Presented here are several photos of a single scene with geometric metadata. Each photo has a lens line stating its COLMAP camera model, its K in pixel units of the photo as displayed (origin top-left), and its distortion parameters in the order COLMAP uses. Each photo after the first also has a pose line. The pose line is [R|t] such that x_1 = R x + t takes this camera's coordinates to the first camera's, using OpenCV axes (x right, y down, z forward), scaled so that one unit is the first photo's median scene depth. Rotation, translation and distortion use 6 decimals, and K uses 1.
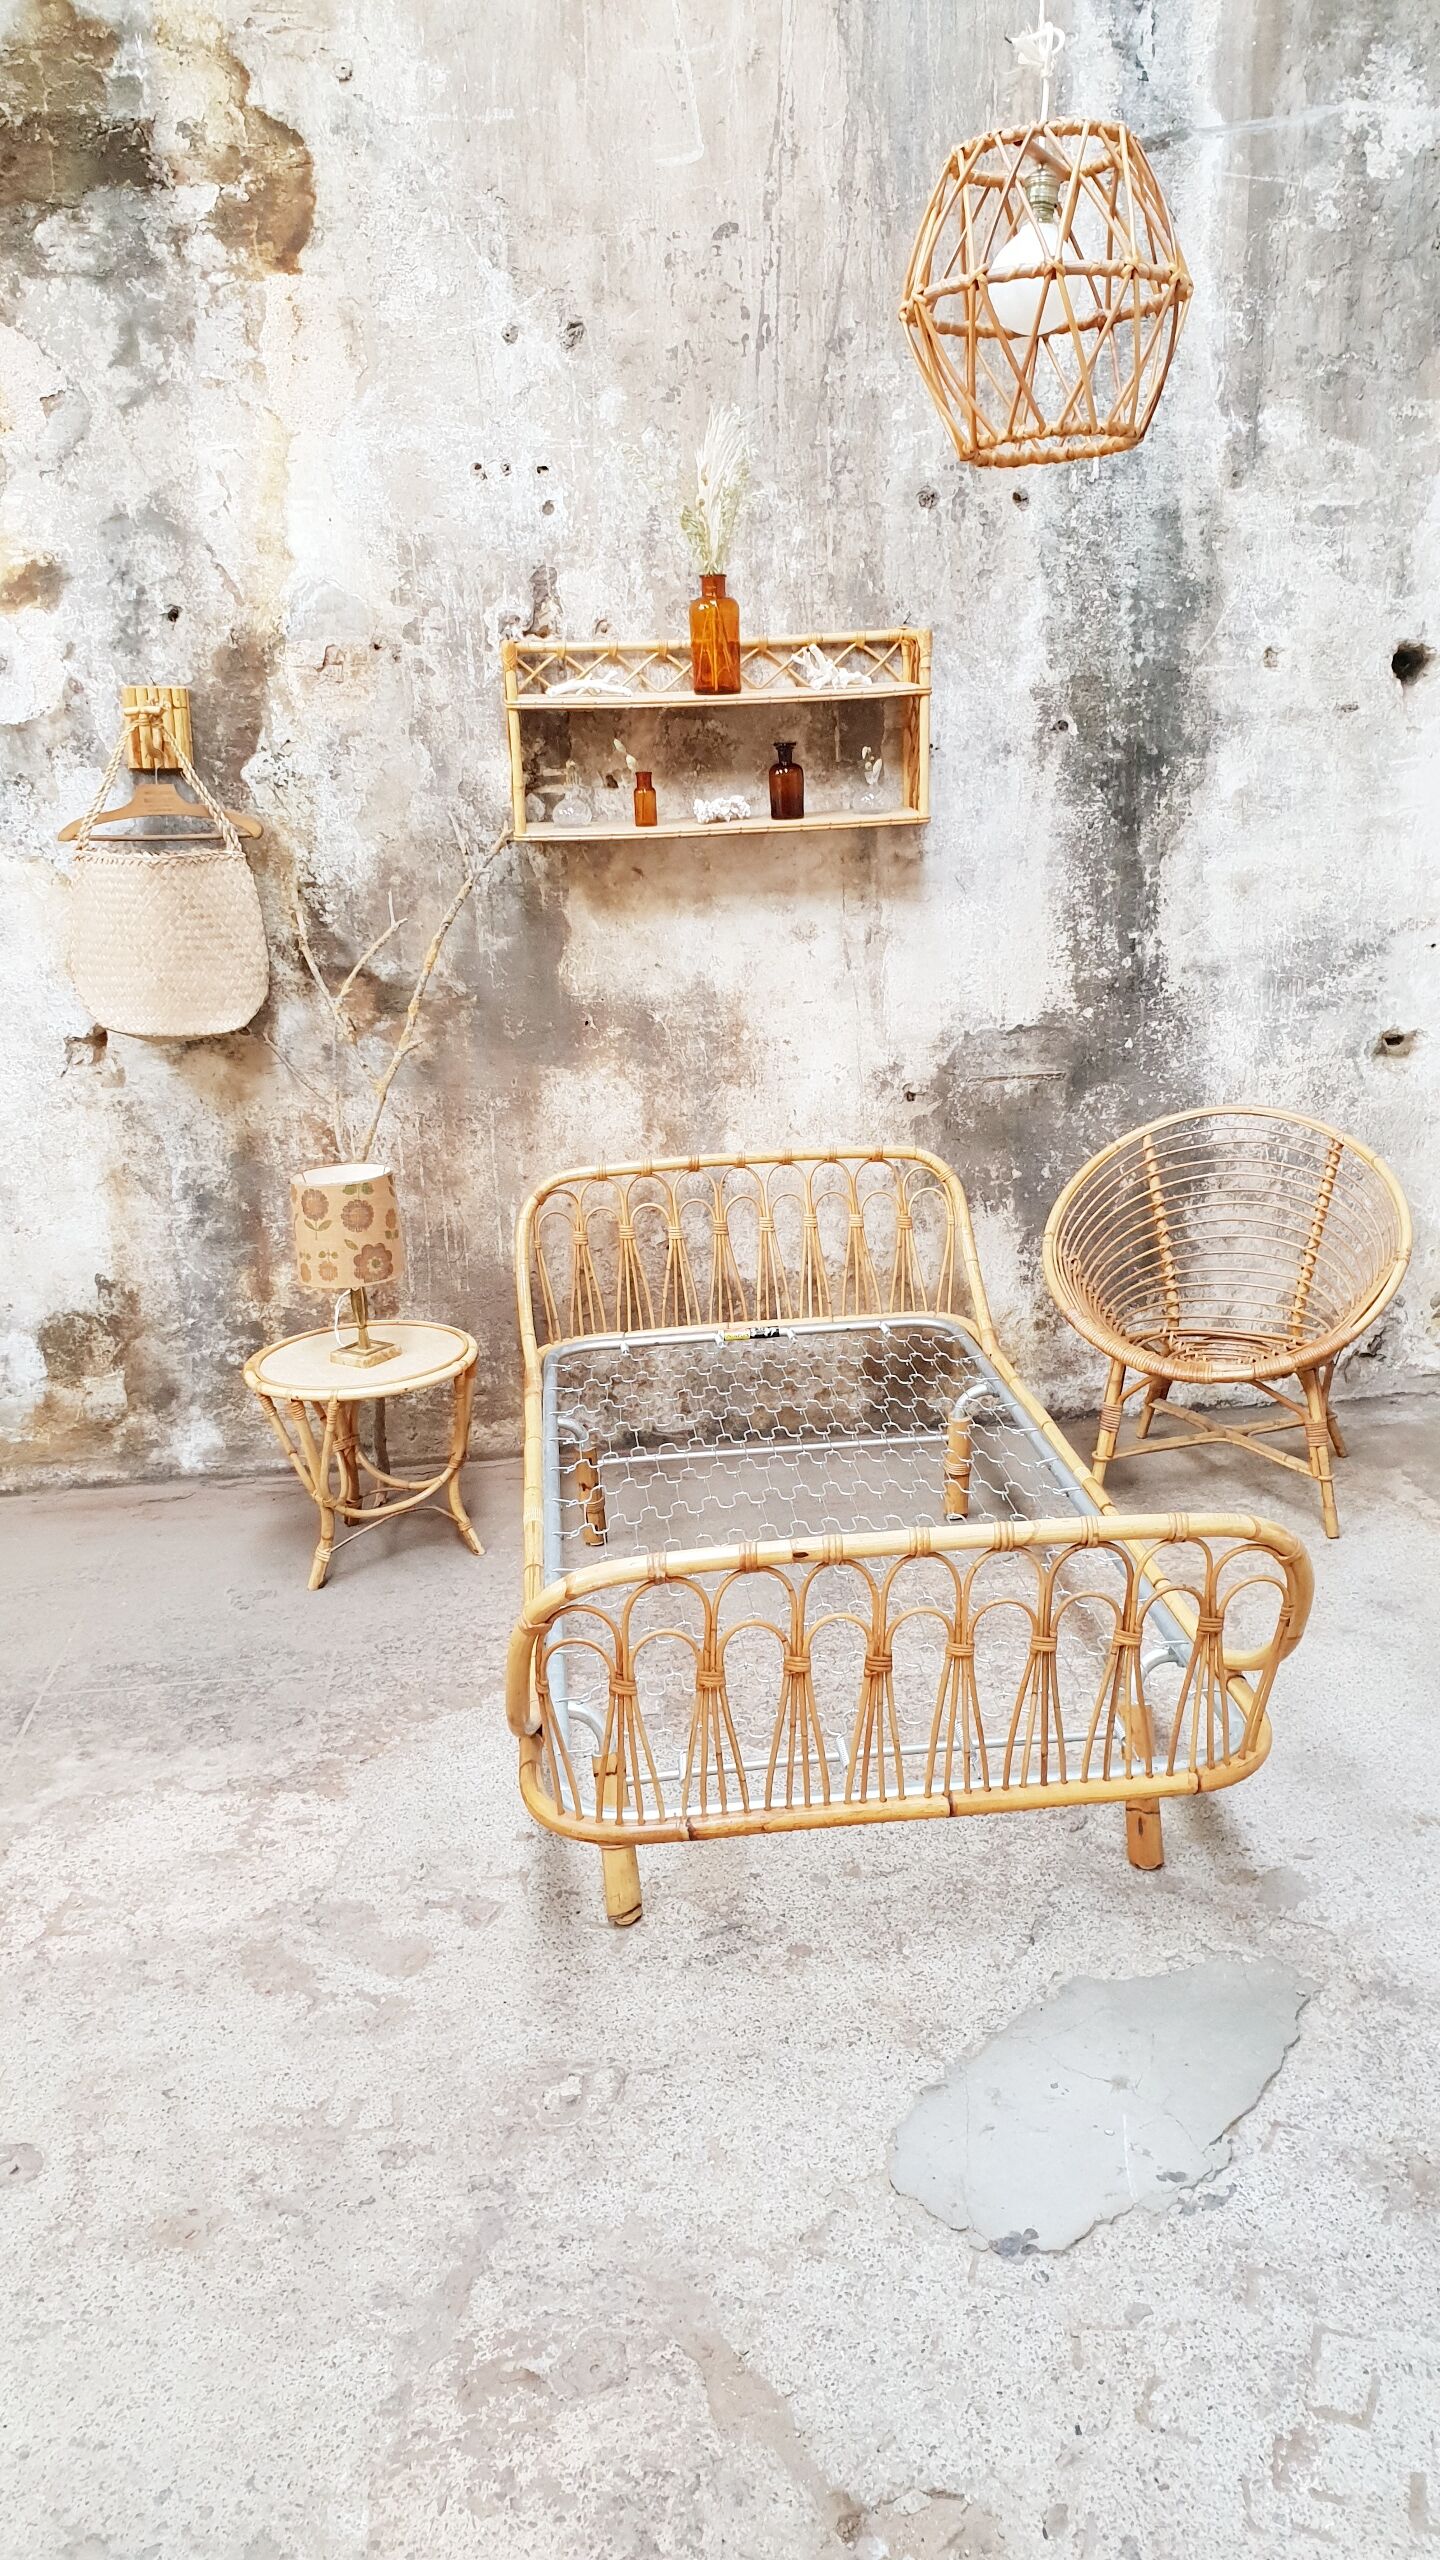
lens RADIAL K [[2020.1, 0, 759.4], [0, 2020.1, 1272.6], [0, 0, 1]] dist [0.000076, 0.013754]
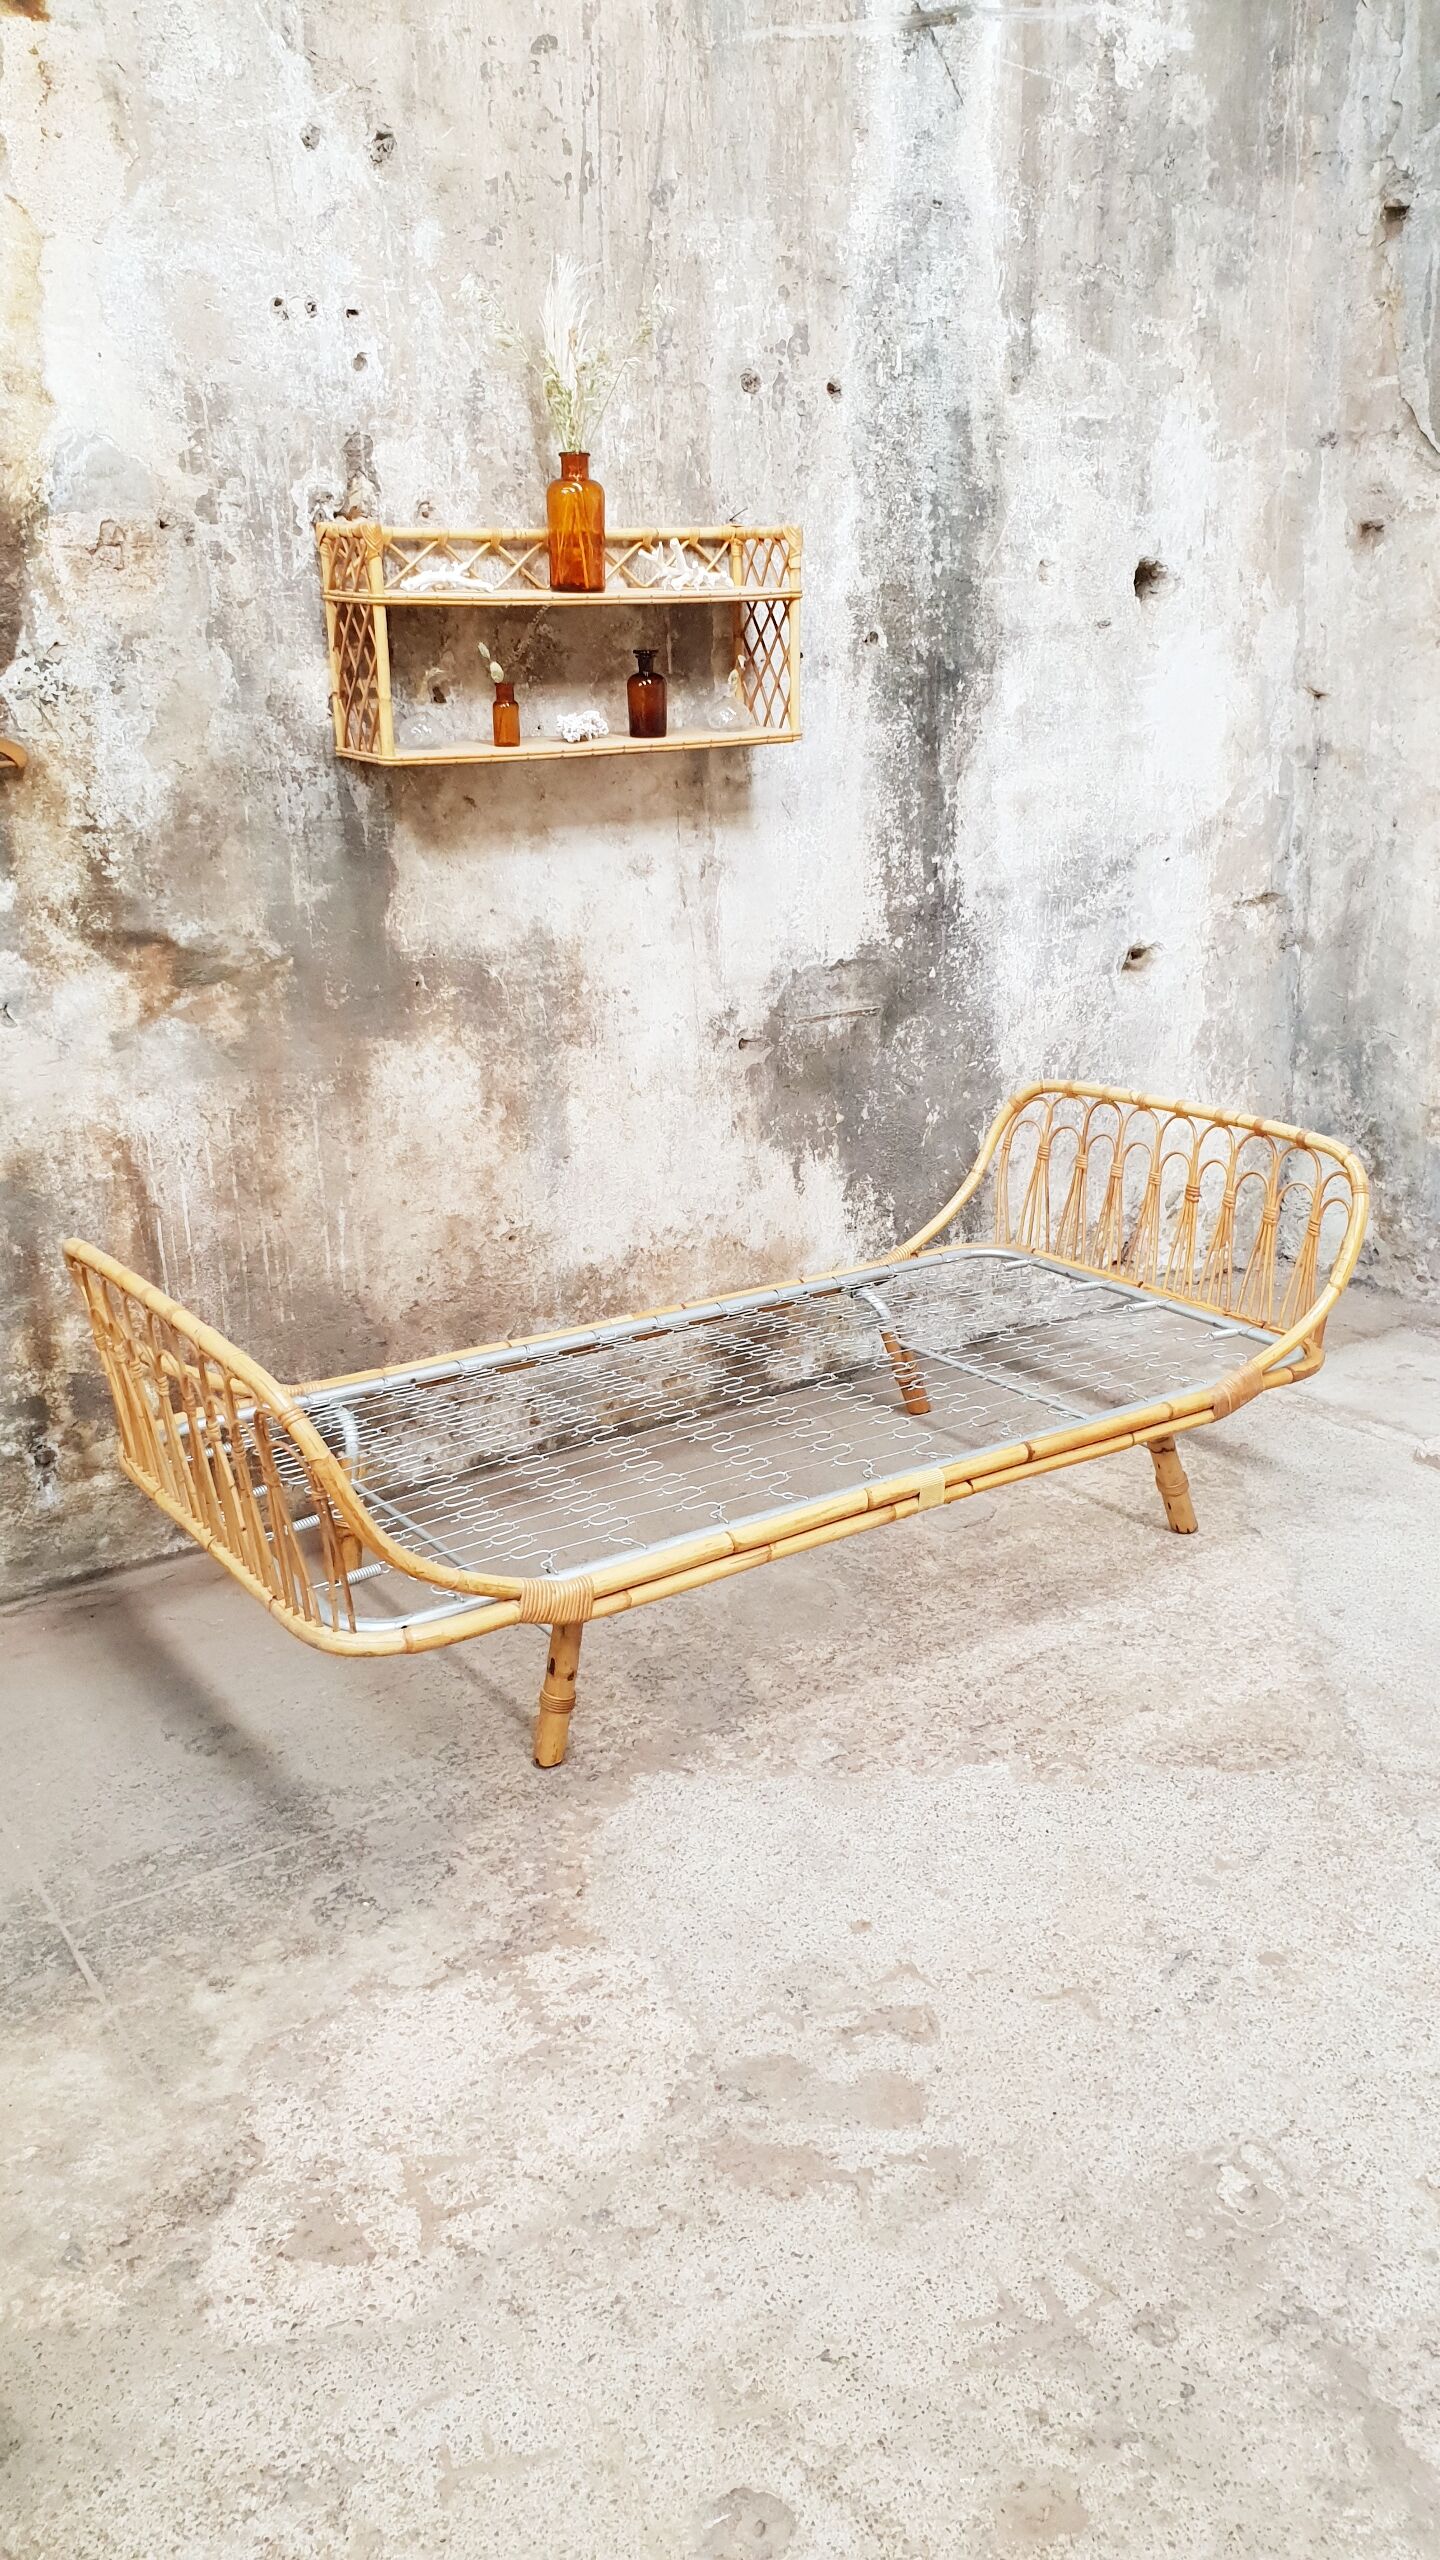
lens RADIAL K [[2020.1, 0, 760.8], [0, 2020.1, 1279.5], [0, 0, 1]] dist [0.000076, 0.013754]
pose [[0.884540, -0.129221, 0.448208, -0.364510], [0.117529, 0.991603, 0.053943, -0.031123], [-0.451415, 0.004963, 0.892300, 0.185984]]
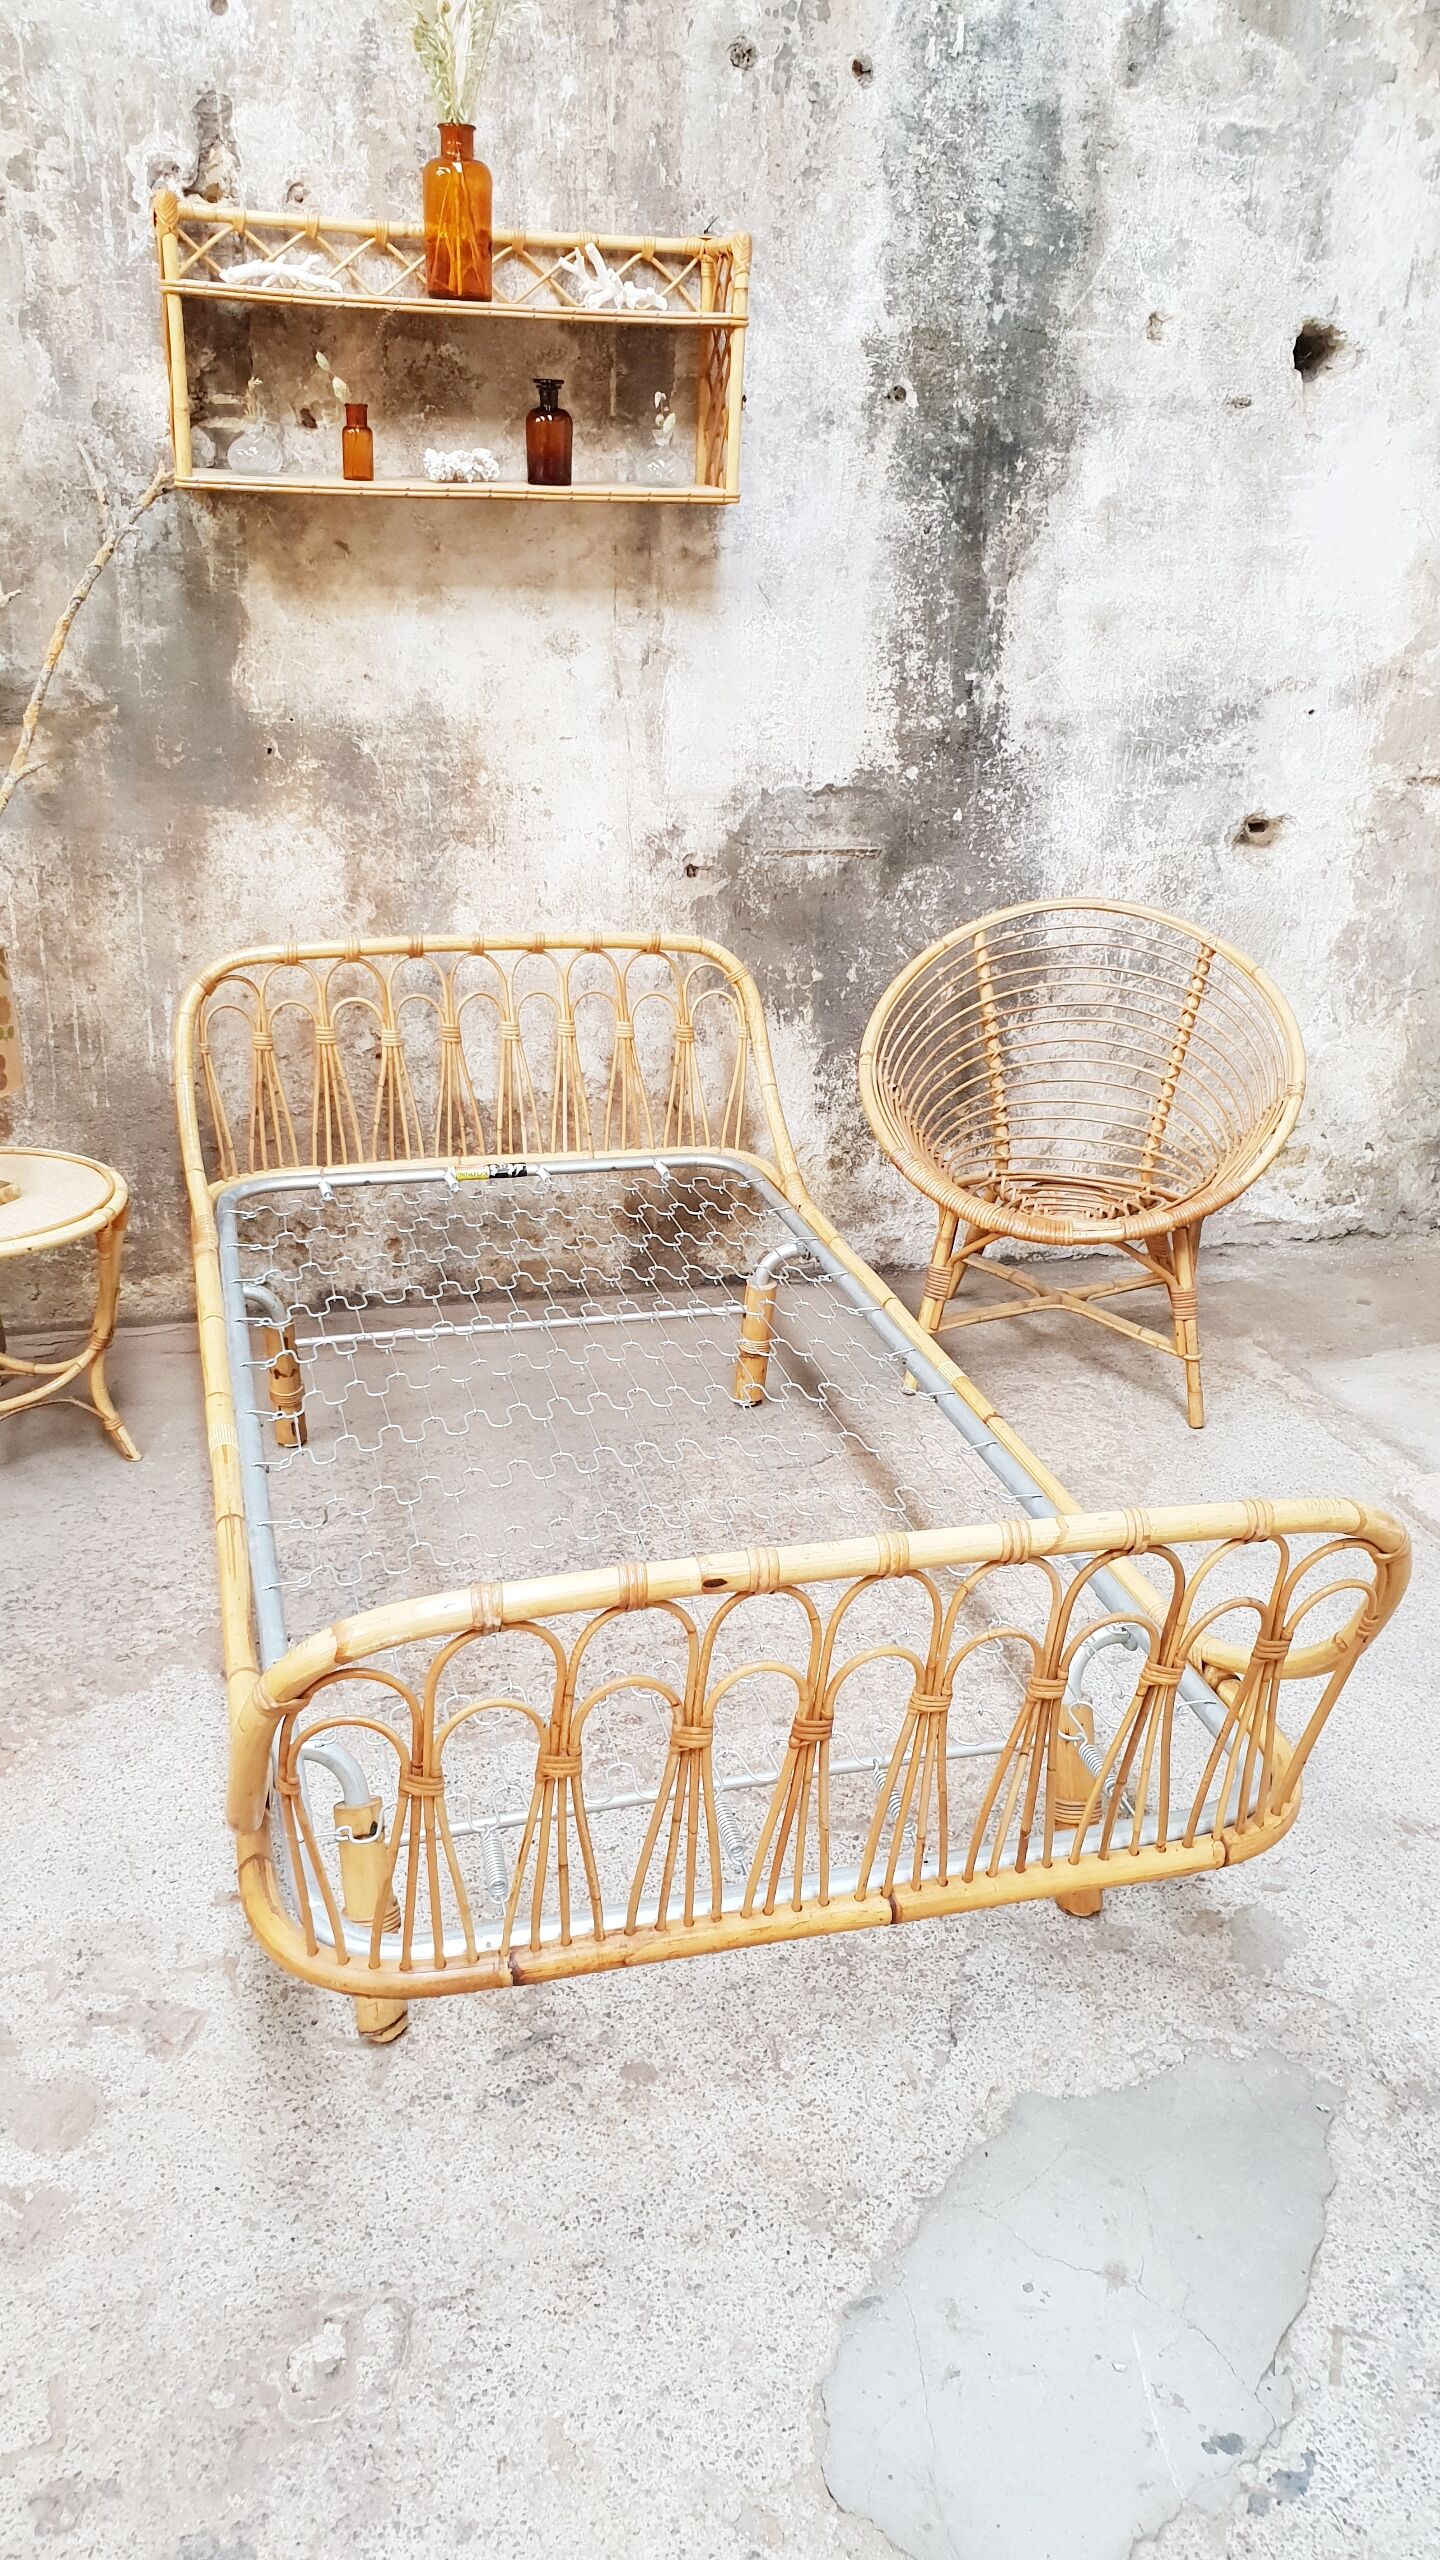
lens RADIAL K [[2020.1, 0, 748.1], [0, 2020.1, 1290.6], [0, 0, 1]] dist [0.000076, 0.013754]
pose [[0.983966, 0.002970, 0.178331, -0.045784], [-0.022885, 0.993699, 0.109721, -0.011684], [-0.176882, -0.112043, 0.977834, 0.214278]]
